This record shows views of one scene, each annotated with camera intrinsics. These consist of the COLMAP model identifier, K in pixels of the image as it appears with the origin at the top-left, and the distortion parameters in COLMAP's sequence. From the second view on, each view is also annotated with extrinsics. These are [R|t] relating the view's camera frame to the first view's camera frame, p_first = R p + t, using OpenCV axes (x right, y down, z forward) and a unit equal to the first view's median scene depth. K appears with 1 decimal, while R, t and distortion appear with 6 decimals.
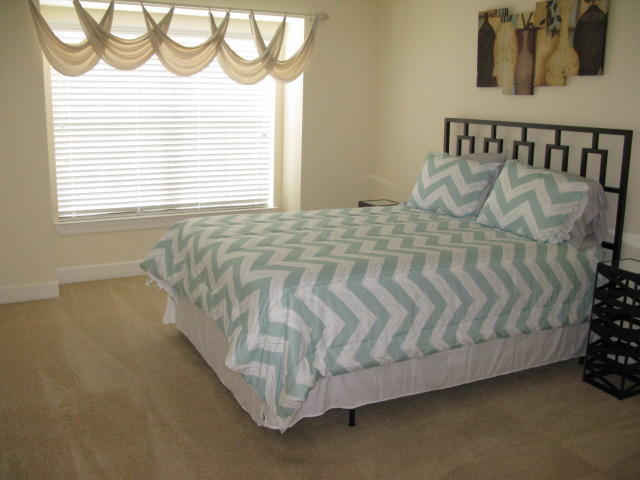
lens RADIAL K [[648.0, 0, 320.0], [0, 648.0, 240.0], [0, 0, 1]] dist [-0.213059, 0.268856]
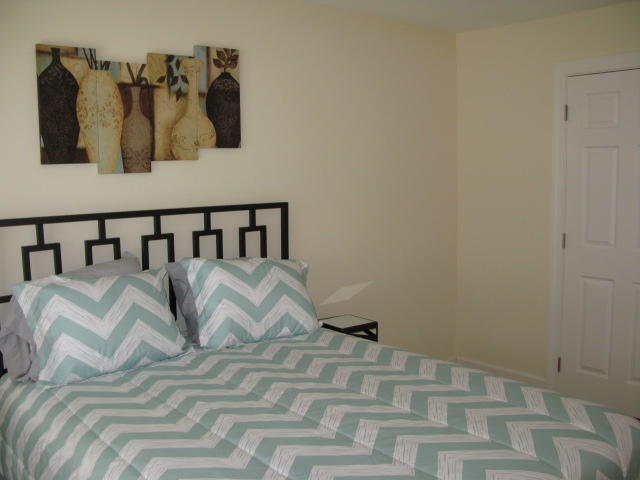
lens RADIAL K [[648.0, 0, 320.0], [0, 648.0, 240.0], [0, 0, 1]] dist [-0.213059, 0.268856]
pose [[-0.207041, -0.097663, 0.973445, -0.468463], [0.238021, 0.960080, 0.146946, -0.223768], [-0.948936, 0.262124, -0.175530, 0.994085]]
